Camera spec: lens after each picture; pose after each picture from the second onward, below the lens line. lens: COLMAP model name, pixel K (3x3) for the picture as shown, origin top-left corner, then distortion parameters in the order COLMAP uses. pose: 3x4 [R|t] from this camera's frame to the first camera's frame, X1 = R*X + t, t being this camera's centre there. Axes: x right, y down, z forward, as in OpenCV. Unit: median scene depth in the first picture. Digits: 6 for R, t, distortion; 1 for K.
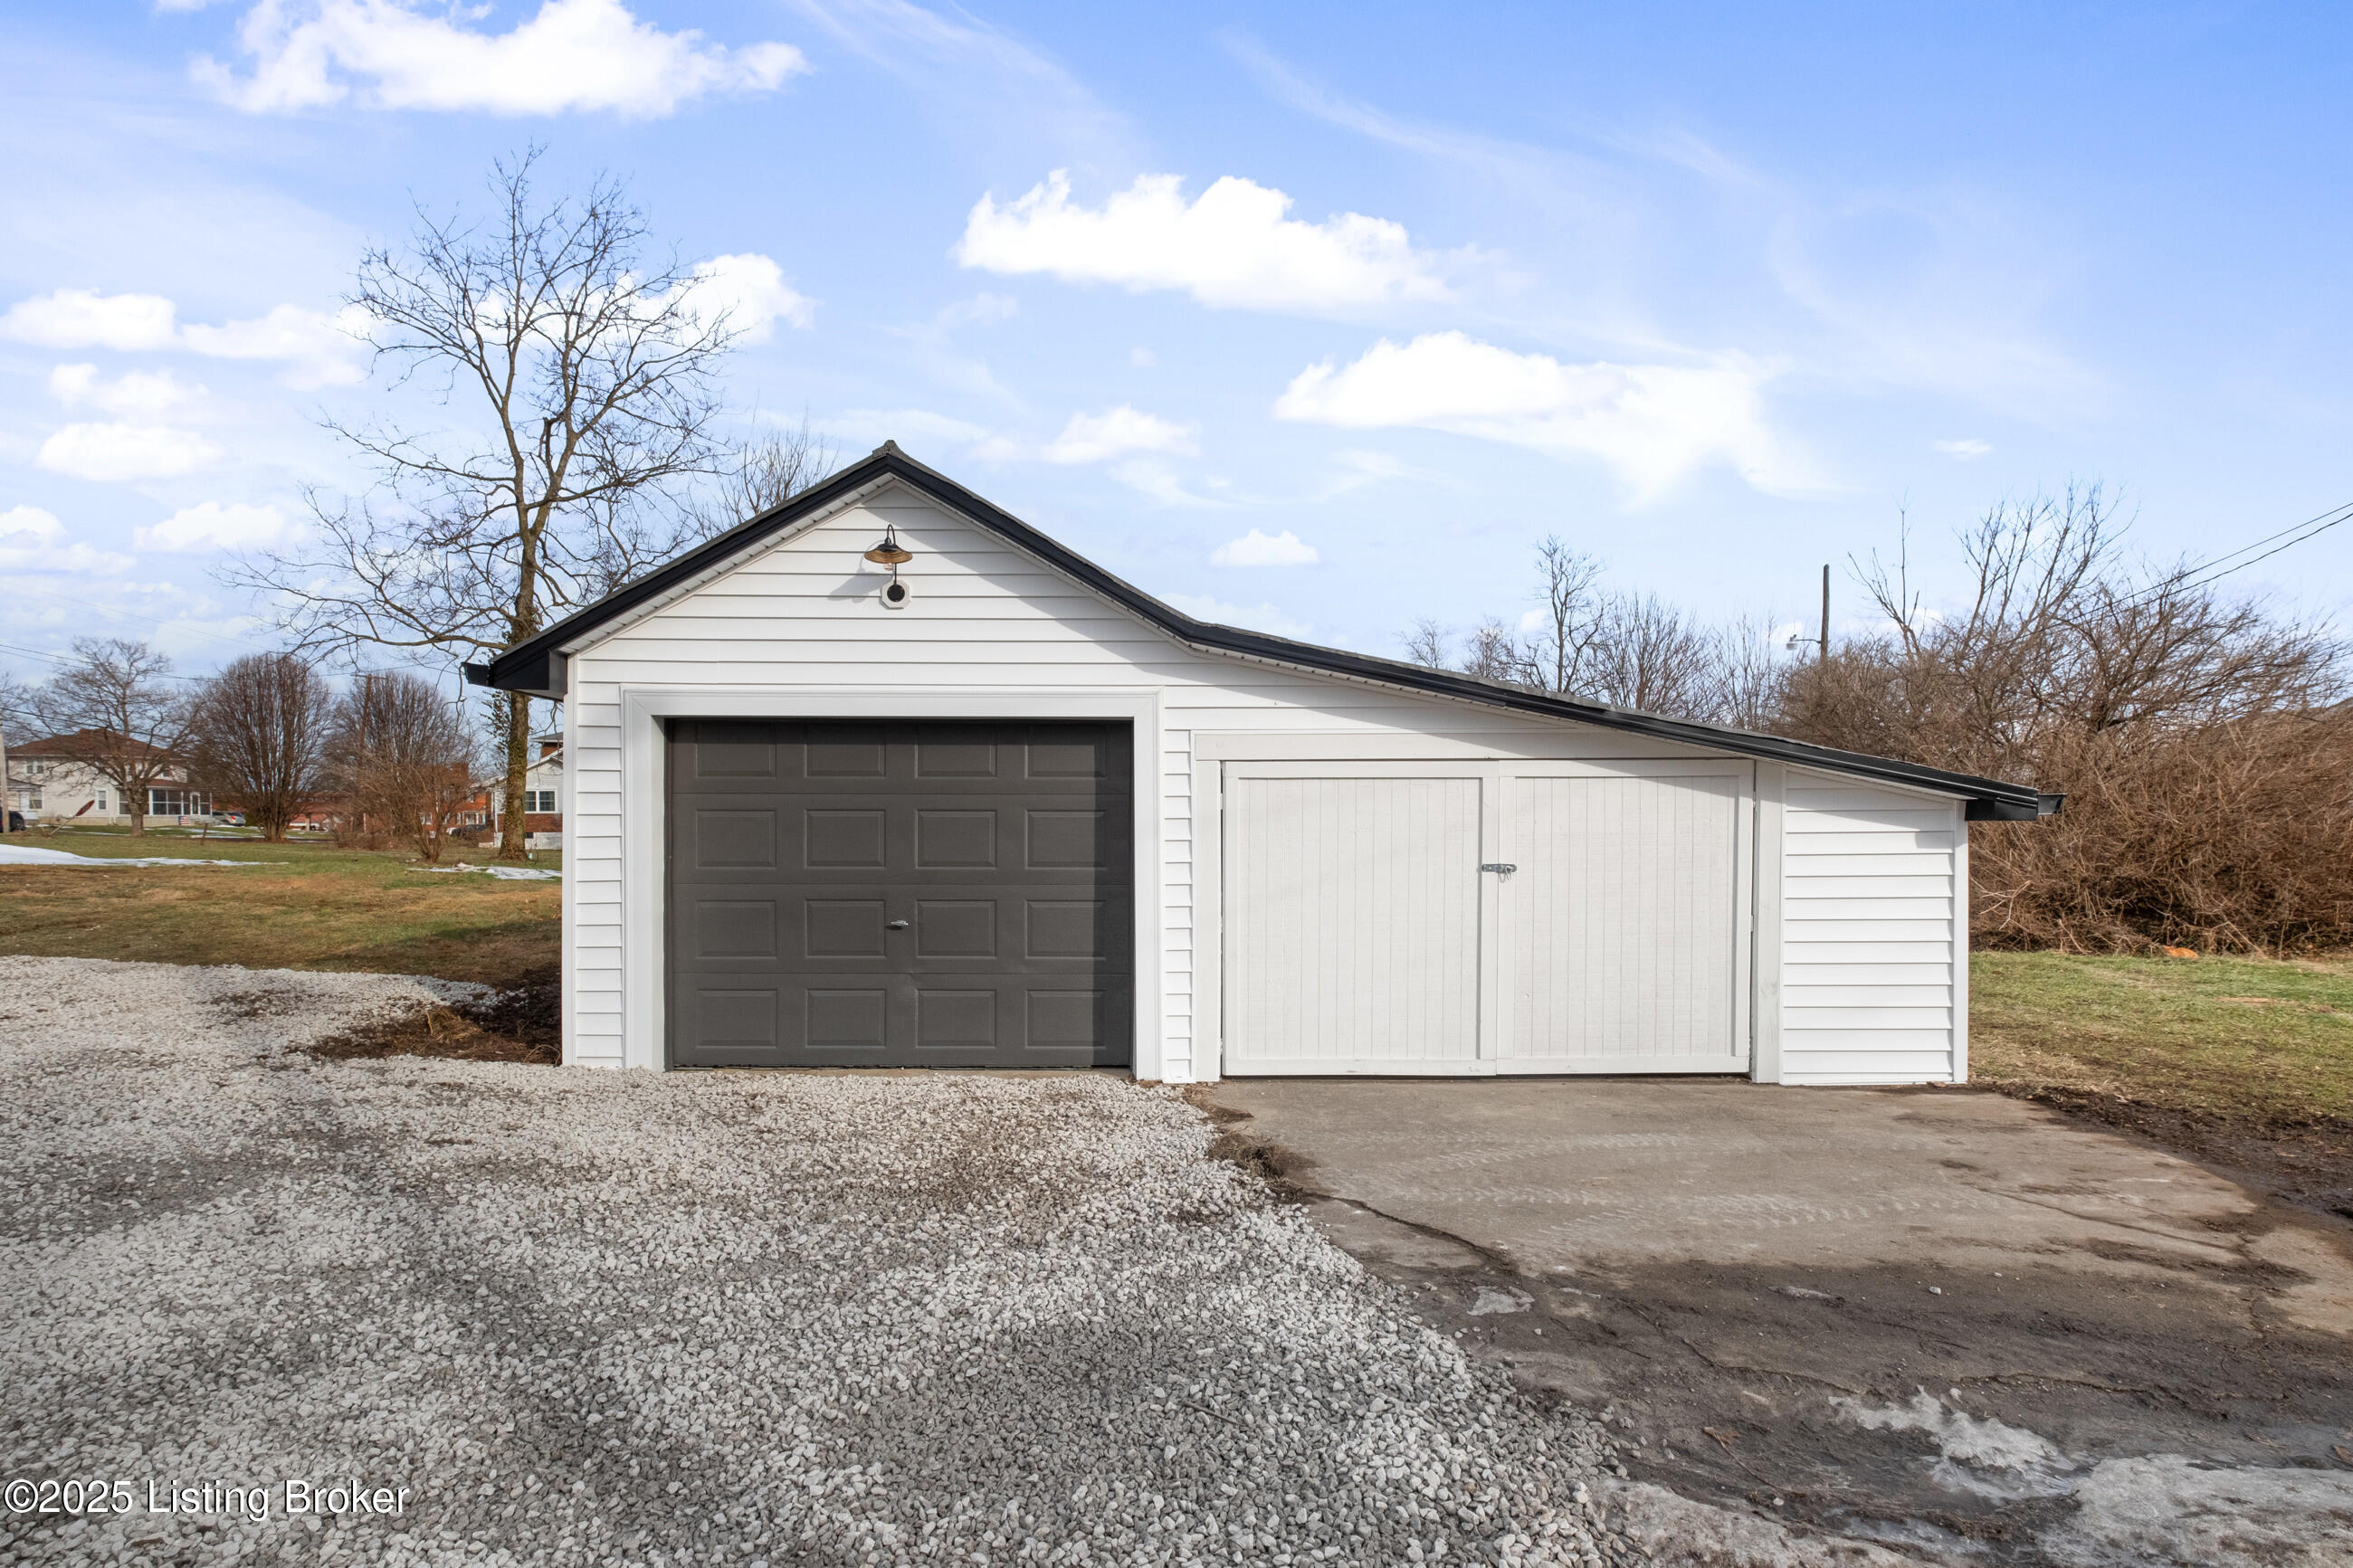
lens RADIAL K [[1107.6, 0, 1130.4], [0, 1107.6, 826.0], [0, 0, 1]] dist [-0.000270, -0.003947]
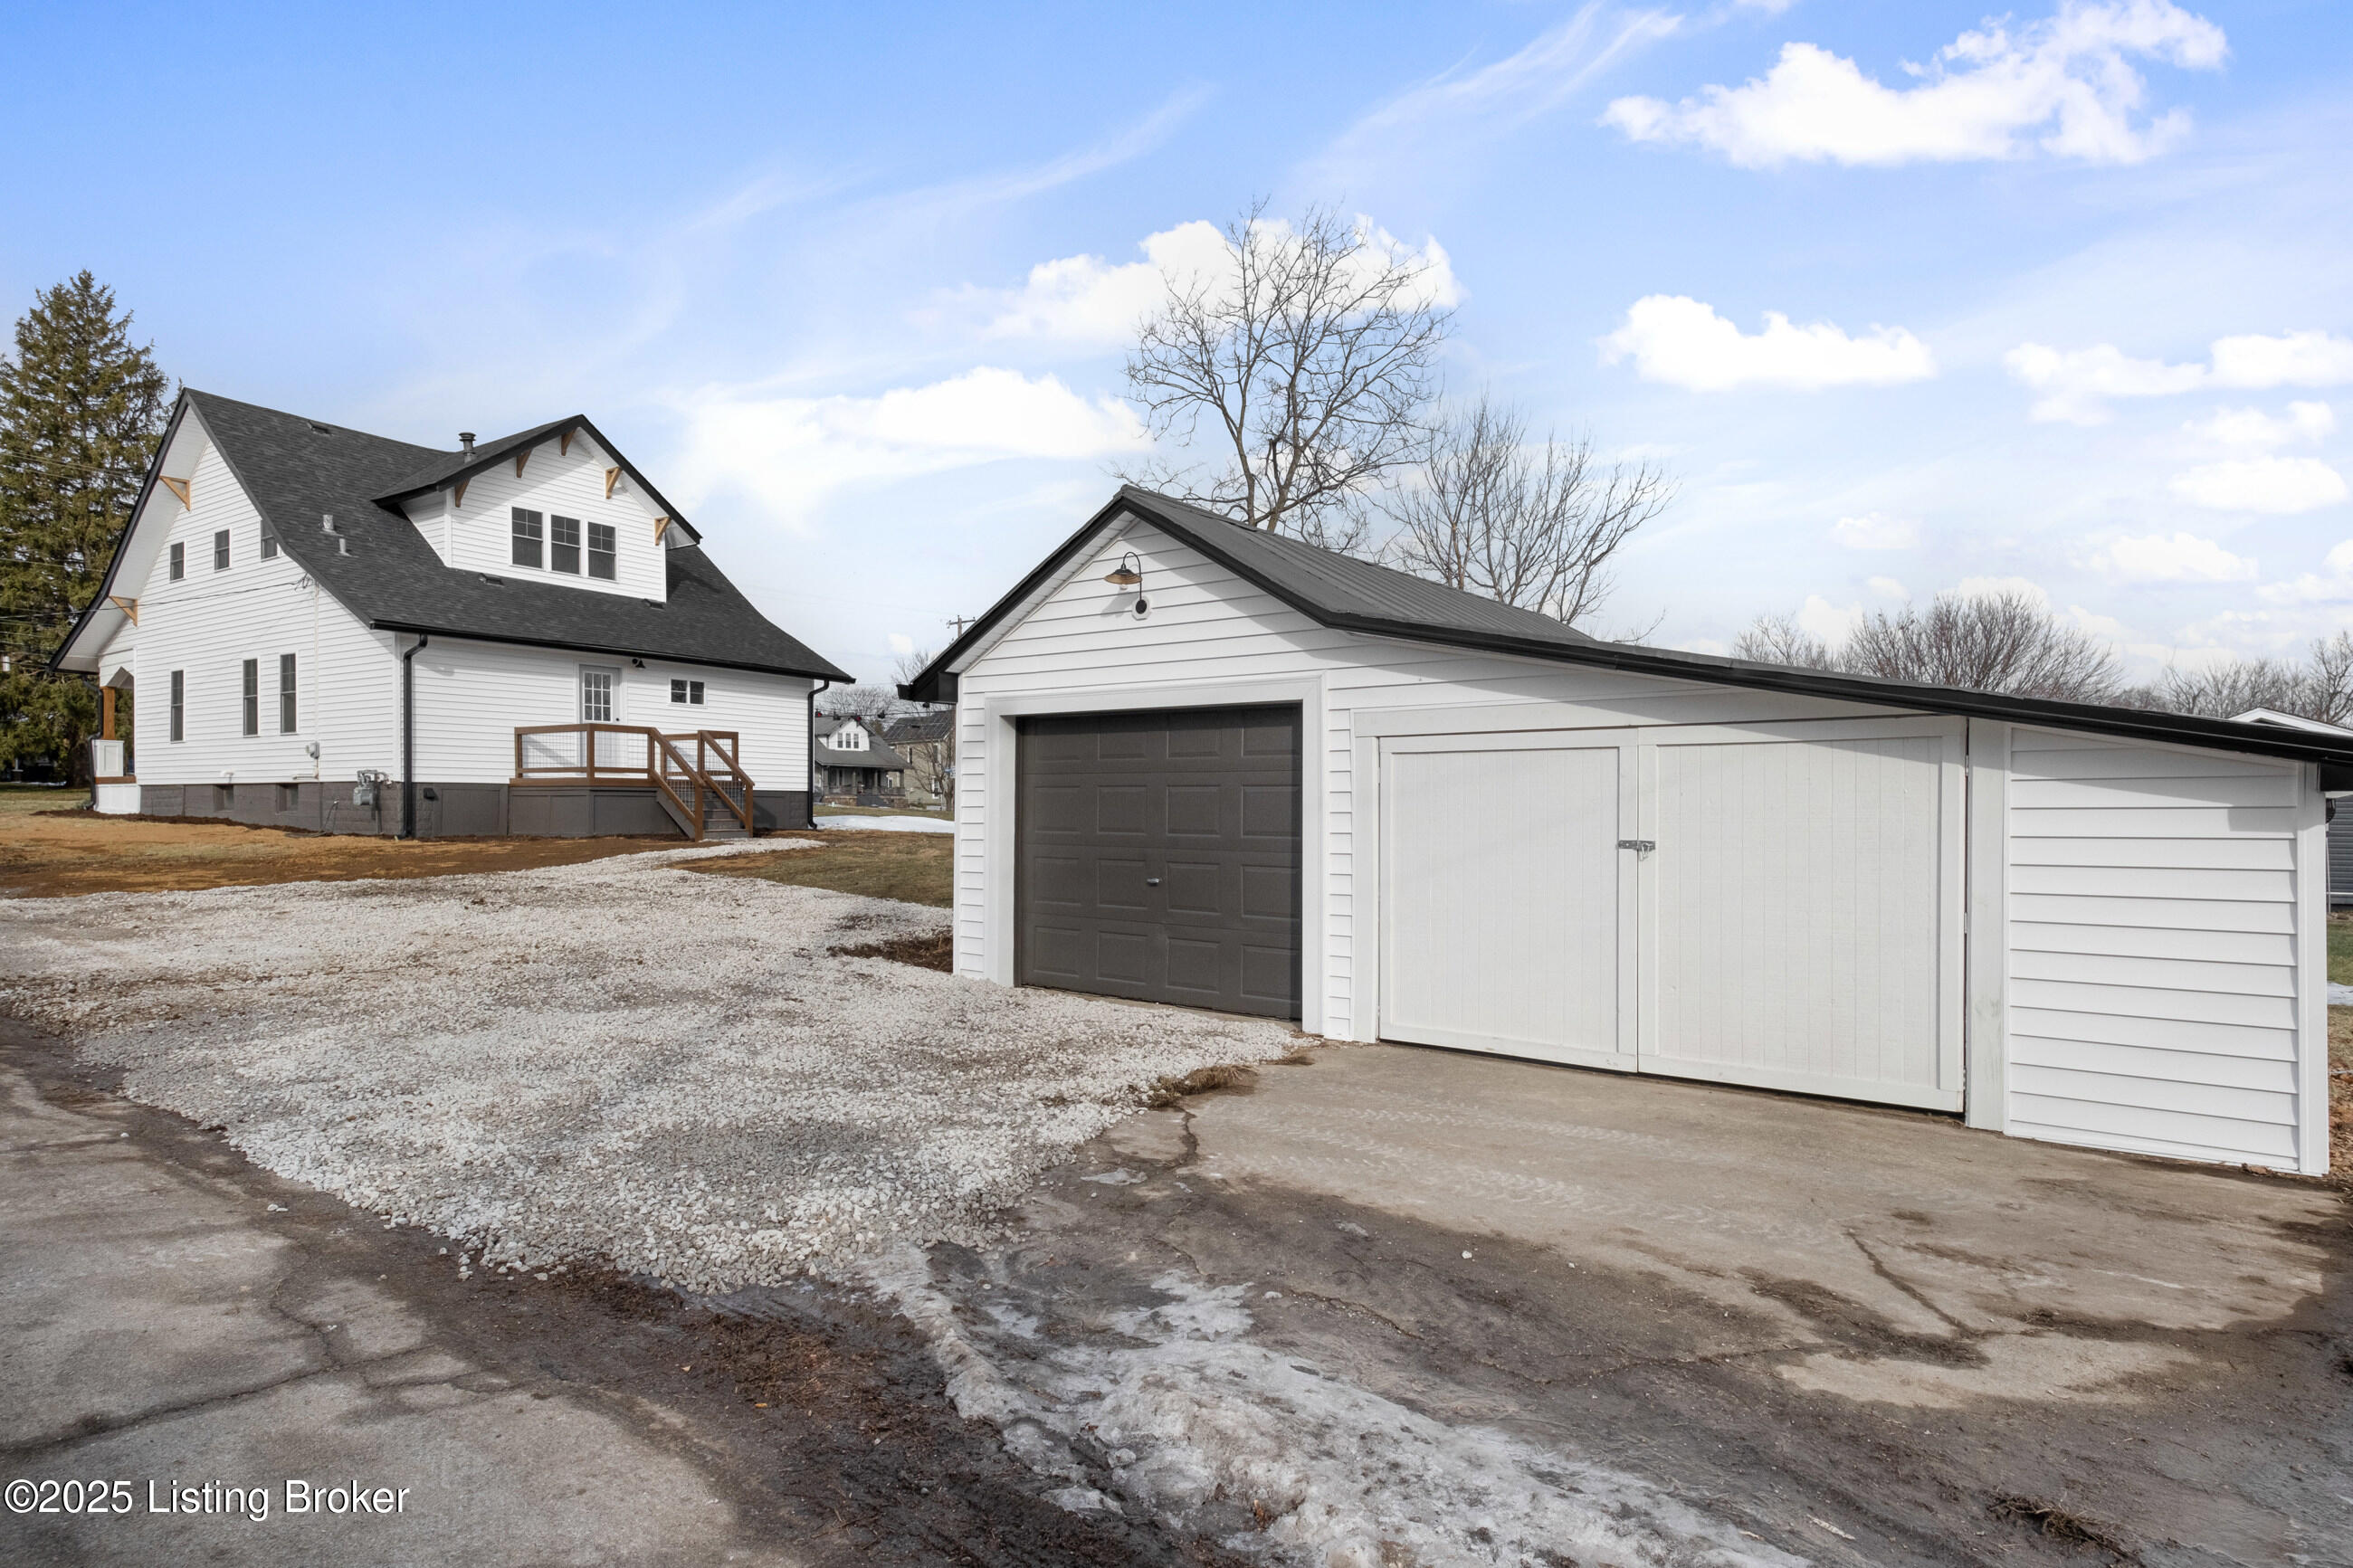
lens RADIAL K [[1183.8, 0, 1173.9], [0, 1183.8, 786.9], [0, 0, 1]] dist [0.002460, 0.000582]
pose [[0.800441, -0.005477, -0.599387, 0.621838], [-0.006311, 0.999826, -0.017564, 0.009649], [0.599379, 0.017842, 0.800267, -0.012046]]
